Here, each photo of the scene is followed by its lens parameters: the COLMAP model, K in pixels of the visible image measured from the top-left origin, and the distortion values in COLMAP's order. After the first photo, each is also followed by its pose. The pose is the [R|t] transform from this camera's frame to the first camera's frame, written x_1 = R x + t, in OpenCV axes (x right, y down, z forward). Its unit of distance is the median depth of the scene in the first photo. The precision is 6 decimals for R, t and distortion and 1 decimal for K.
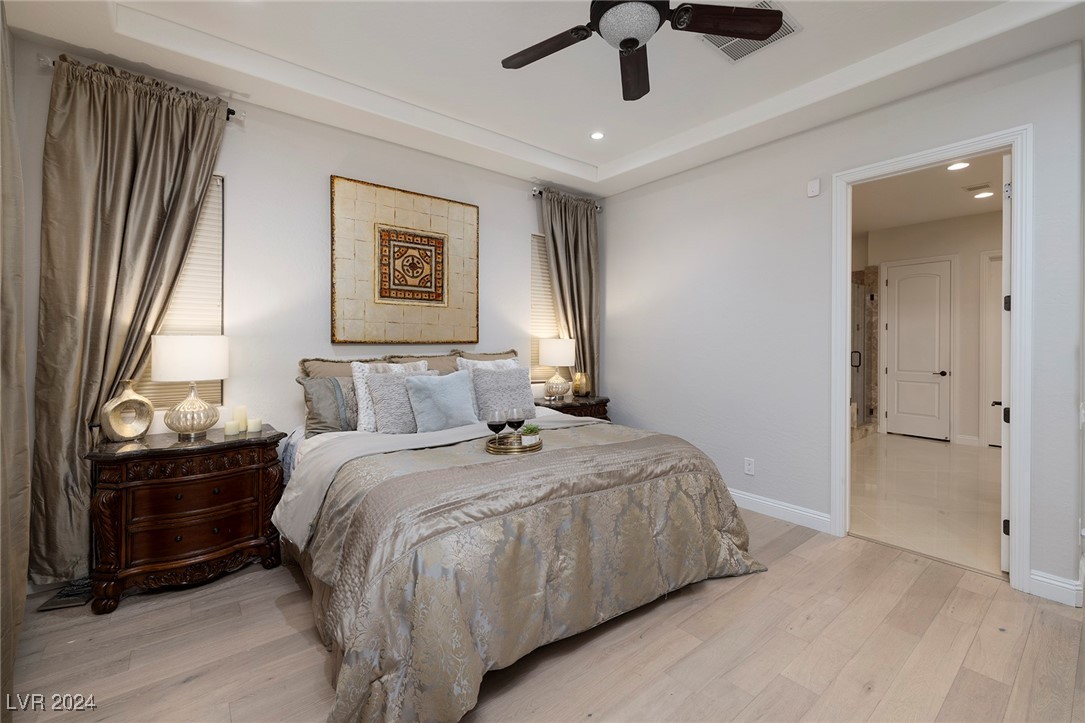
lens RADIAL K [[456.6, 0, 551.0], [0, 456.6, 344.4], [0, 0, 1]] dist [0.001686, -0.000197]
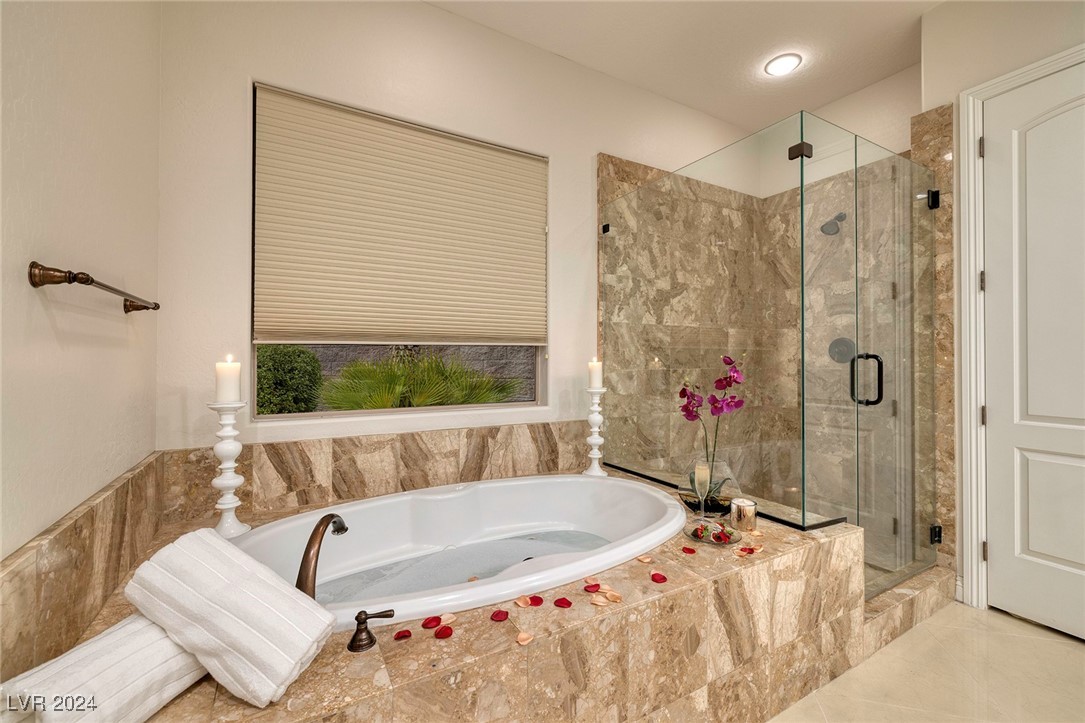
lens RADIAL K [[456.6, 0, 542.7], [0, 456.6, 355.4], [0, 0, 1]] dist [0.001686, -0.000197]
pose [[0.987391, -0.002399, -0.158283, 0.471498], [0.000185, 0.999902, -0.013999, 0.019103], [0.158301, 0.013793, 0.987294, 0.622461]]
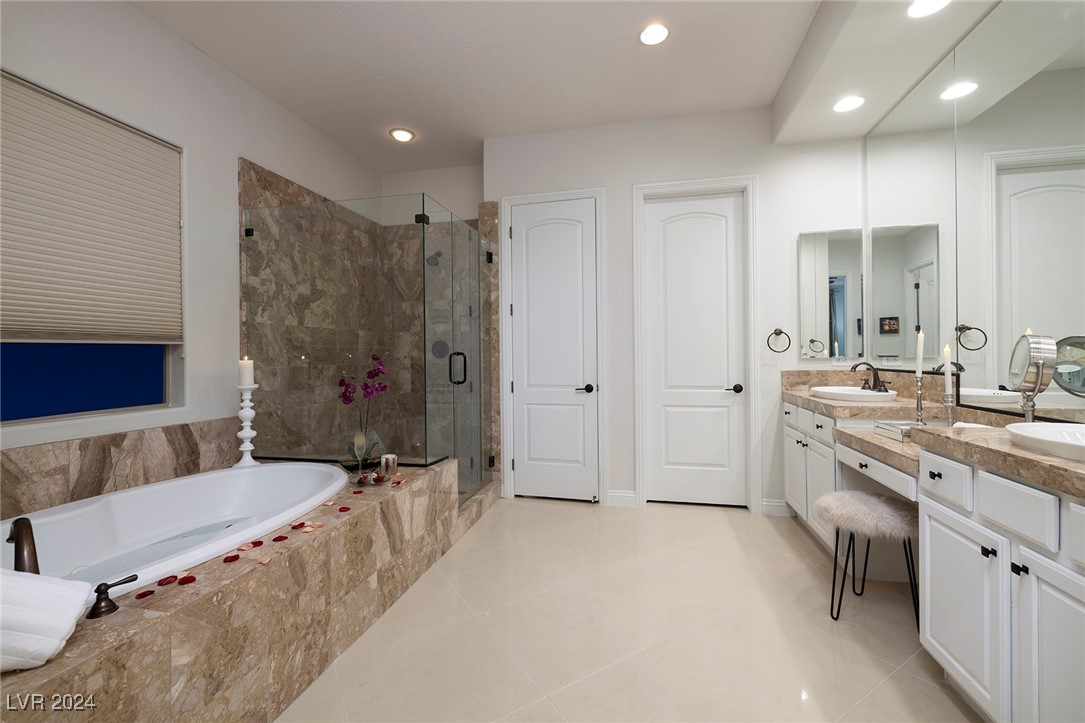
lens RADIAL K [[456.6, 0, 545.5], [0, 456.6, 356.7], [0, 0, 1]] dist [0.001686, -0.000197]
pose [[0.784317, -0.011670, 0.620250, 0.411788], [0.013924, 0.999902, 0.001207, 0.019287], [-0.620204, 0.007690, 0.784403, 0.524581]]
